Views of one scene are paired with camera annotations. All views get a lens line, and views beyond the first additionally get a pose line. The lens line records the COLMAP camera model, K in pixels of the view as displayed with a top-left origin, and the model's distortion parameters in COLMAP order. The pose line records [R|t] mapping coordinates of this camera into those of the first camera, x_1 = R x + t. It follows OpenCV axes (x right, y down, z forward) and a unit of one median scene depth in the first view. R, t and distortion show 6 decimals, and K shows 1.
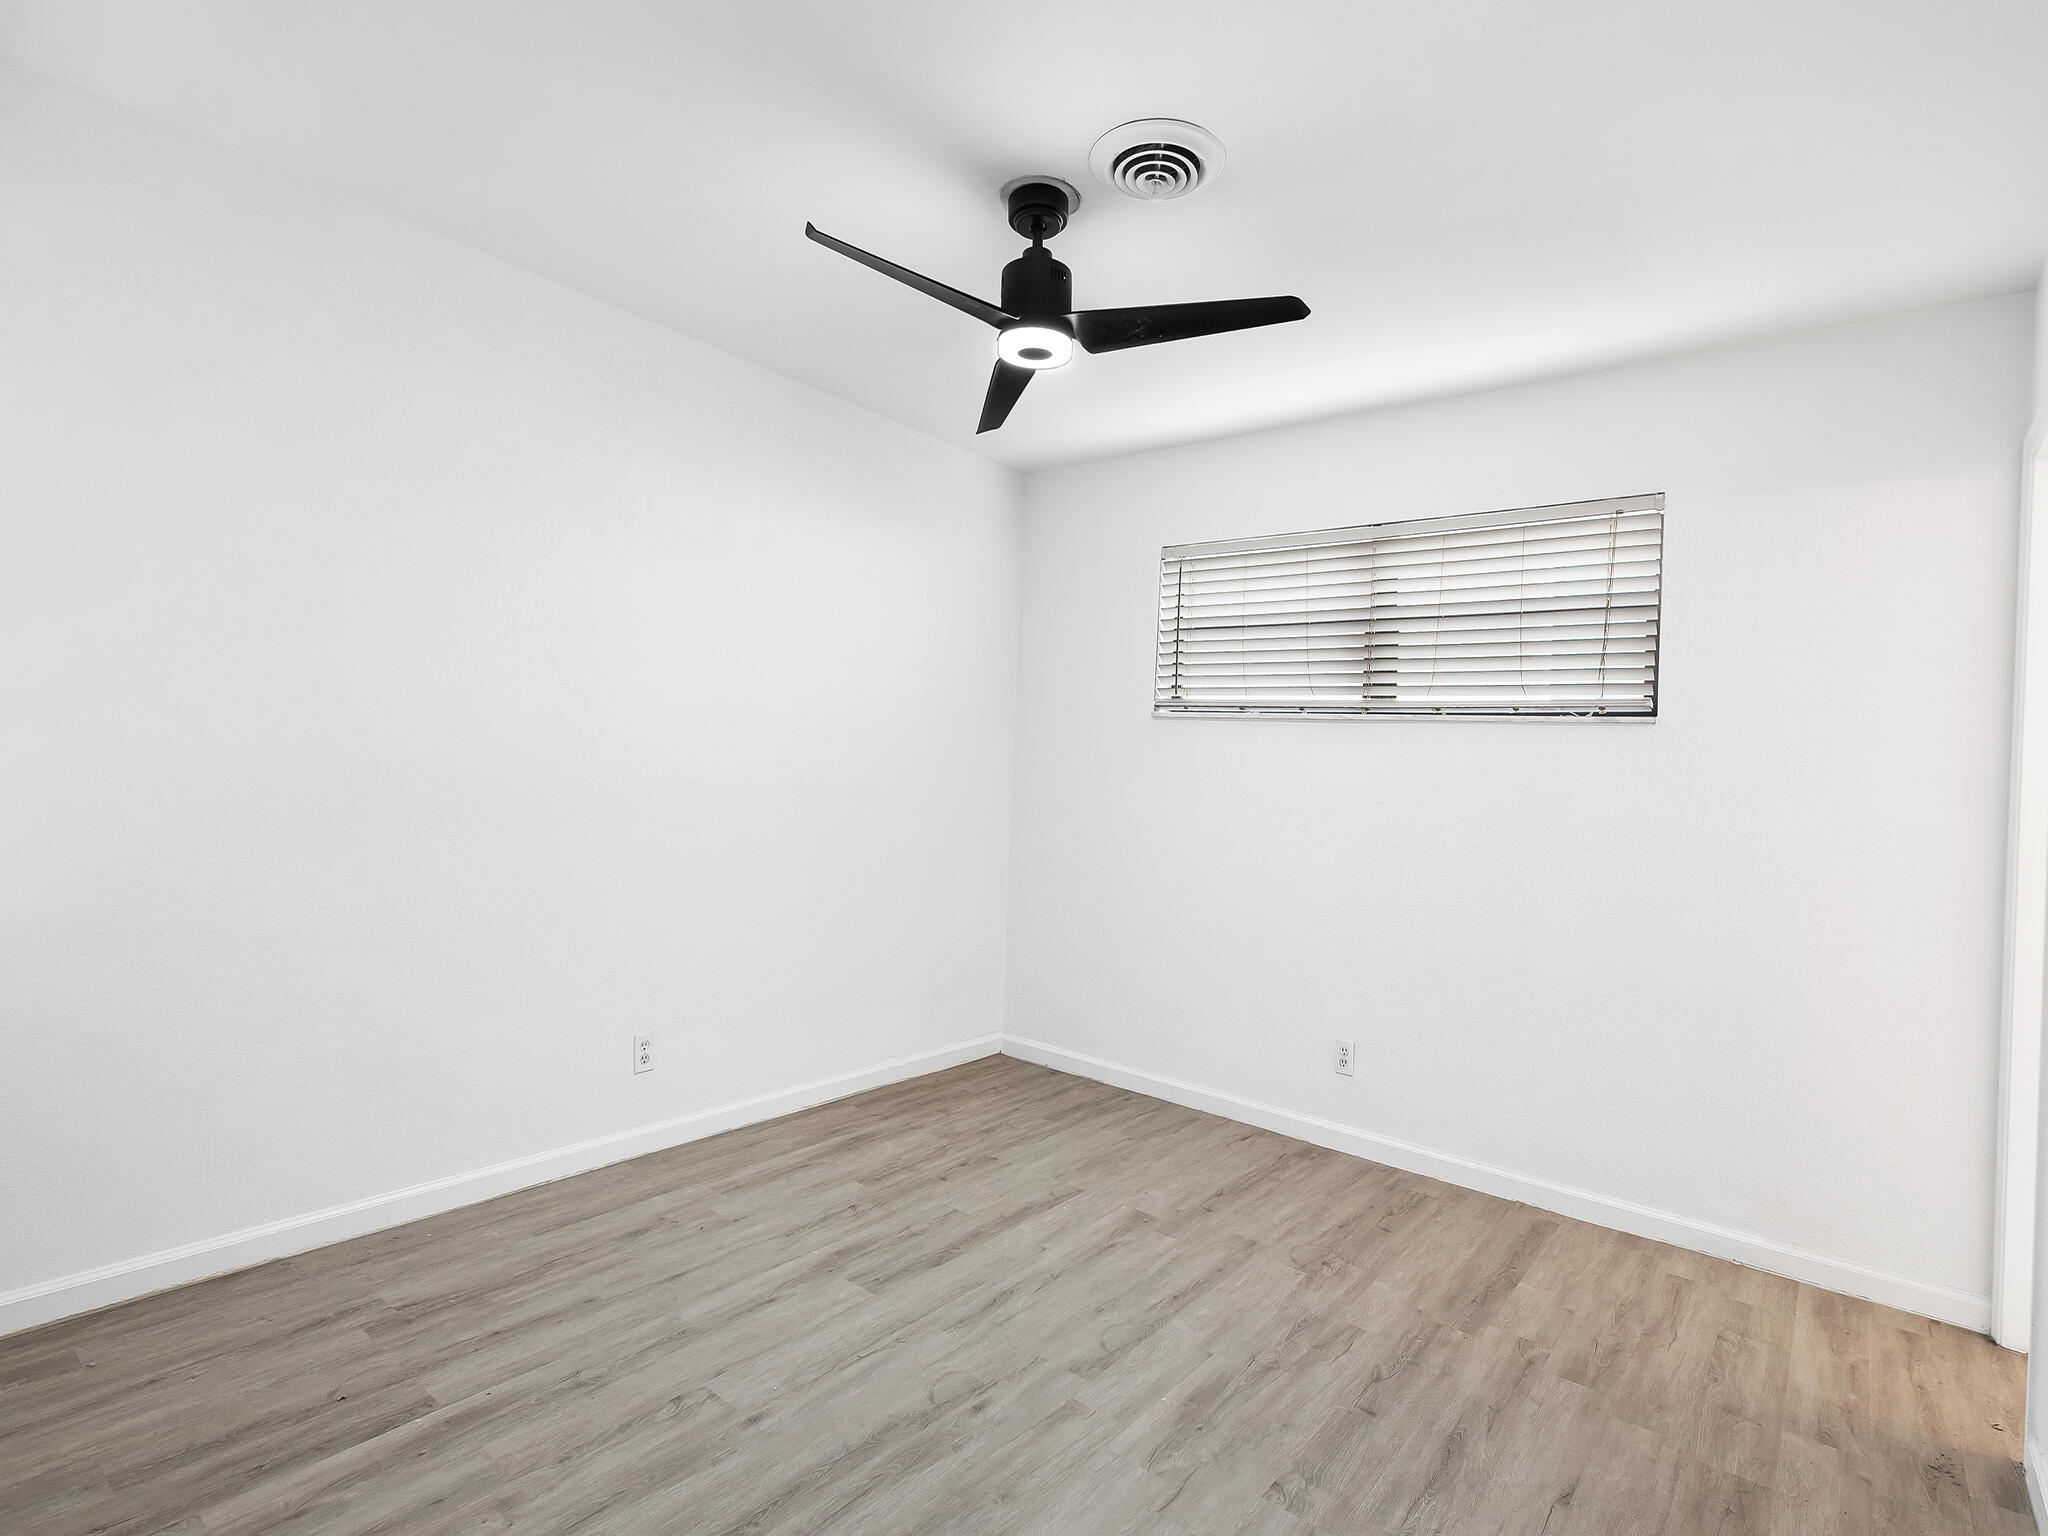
lens RADIAL K [[976.2, 0, 1034.8], [0, 976.2, 760.4], [0, 0, 1]] dist [0.013988, -0.000231]
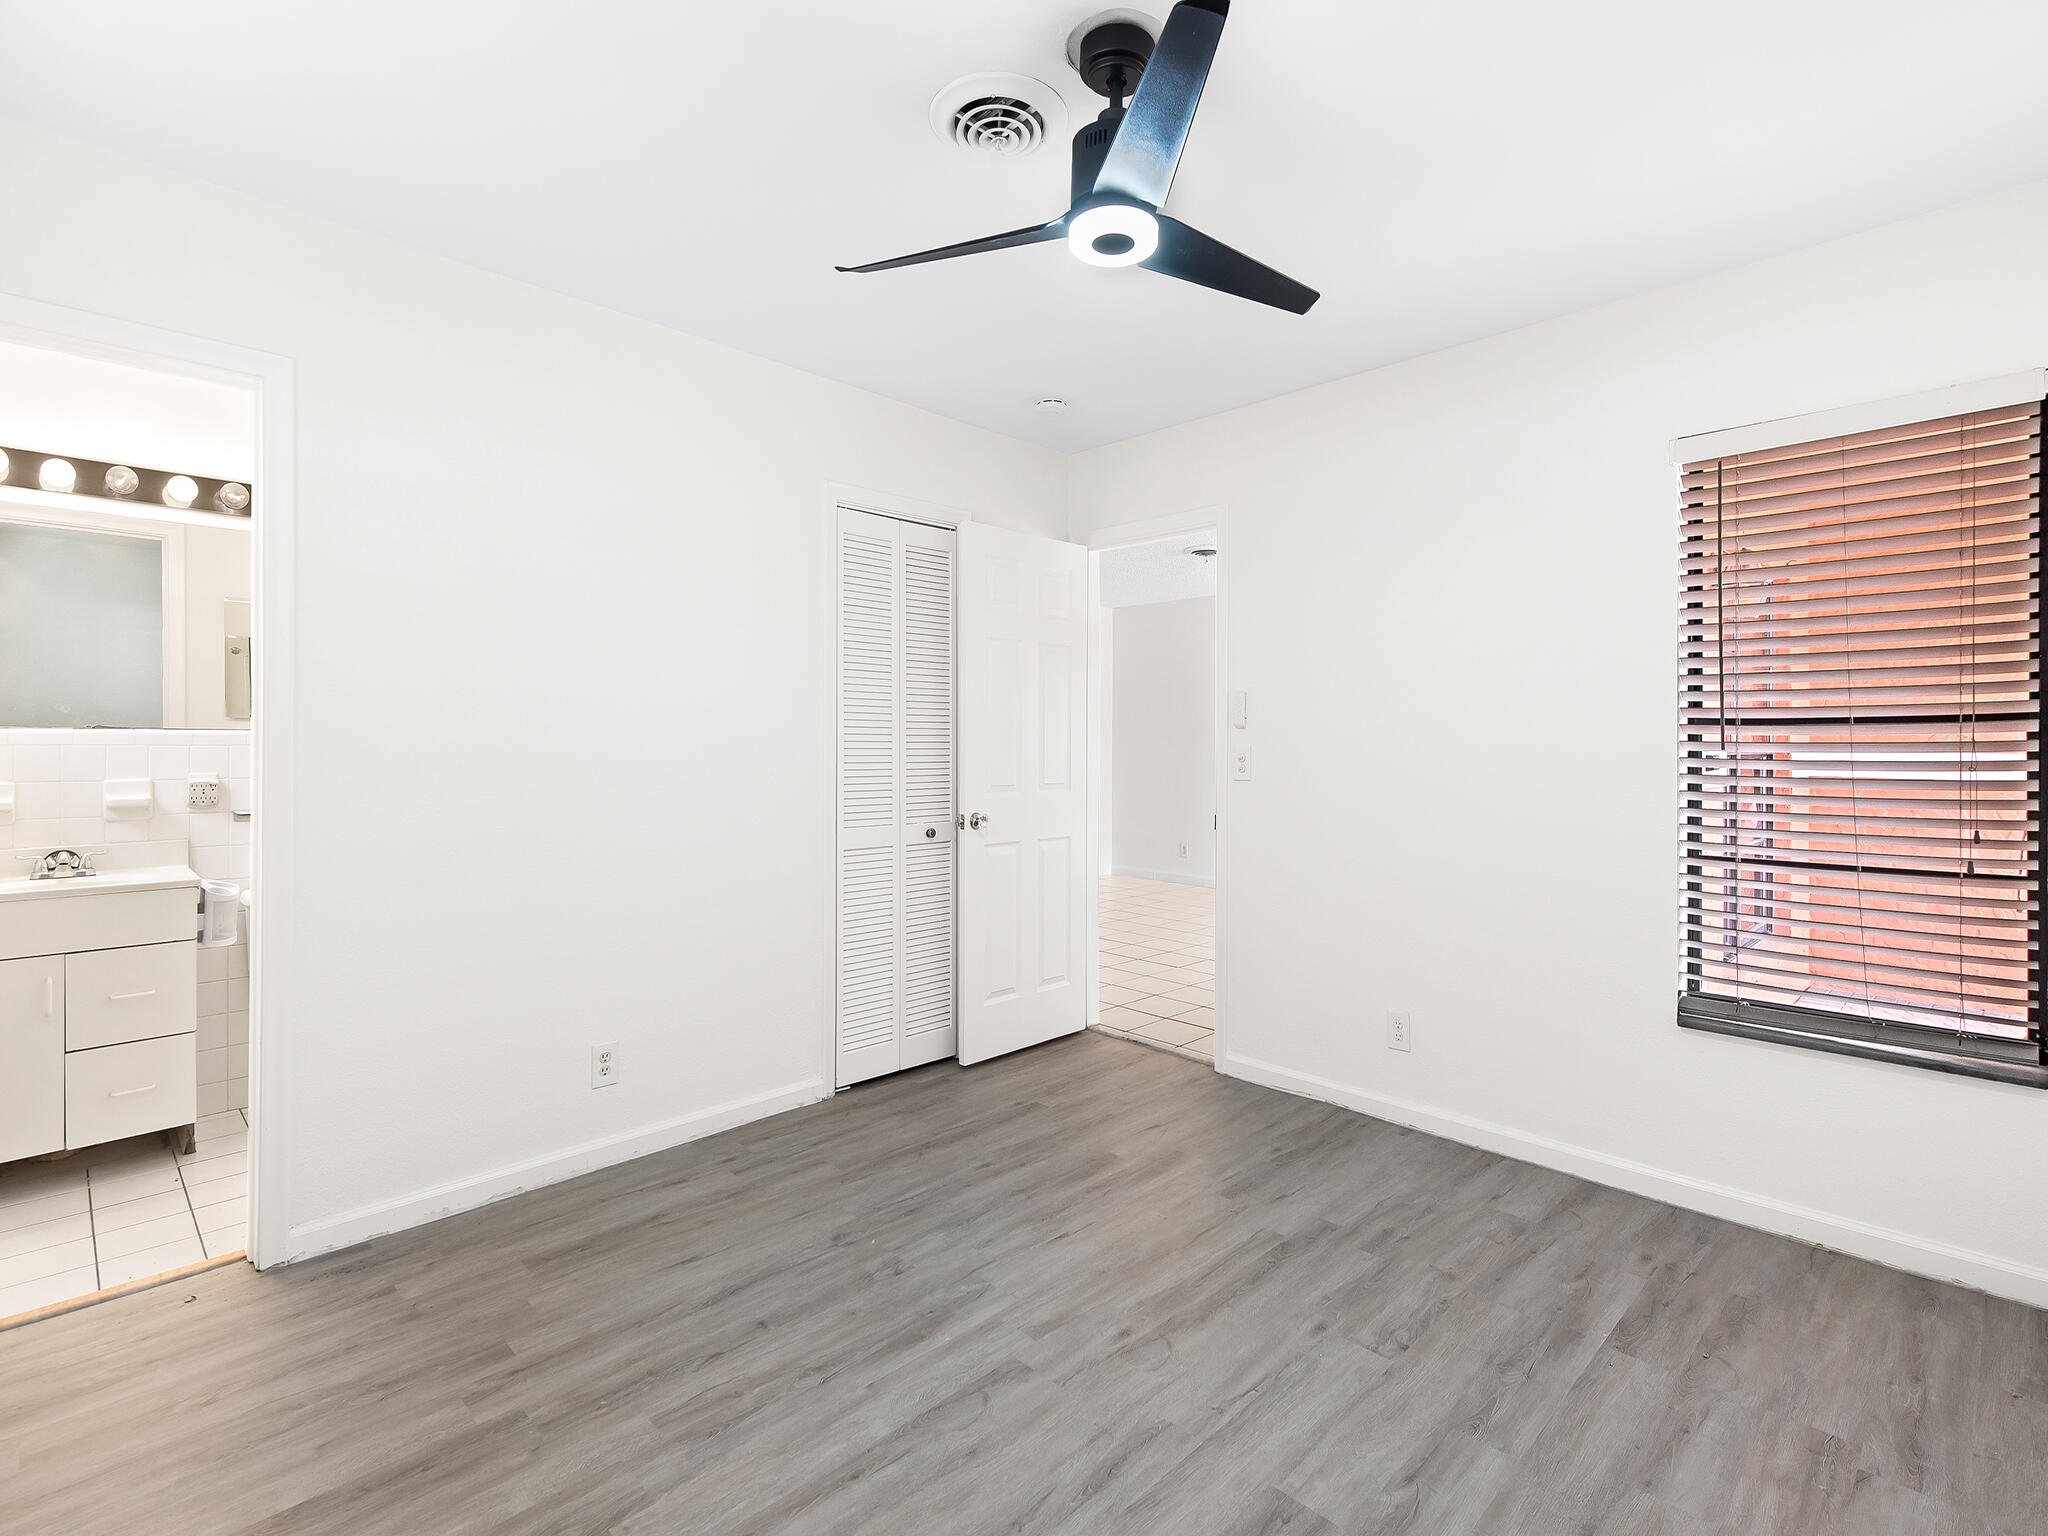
lens RADIAL K [[975.8, 0, 1017.0], [0, 975.8, 760.9], [0, 0, 1]] dist [0.000206, 0.000349]
pose [[-0.989398, -0.056888, 0.133624, -0.045684], [-0.055642, 0.998366, 0.013042, 0.012601], [-0.134148, 0.005469, -0.990946, 1.997712]]
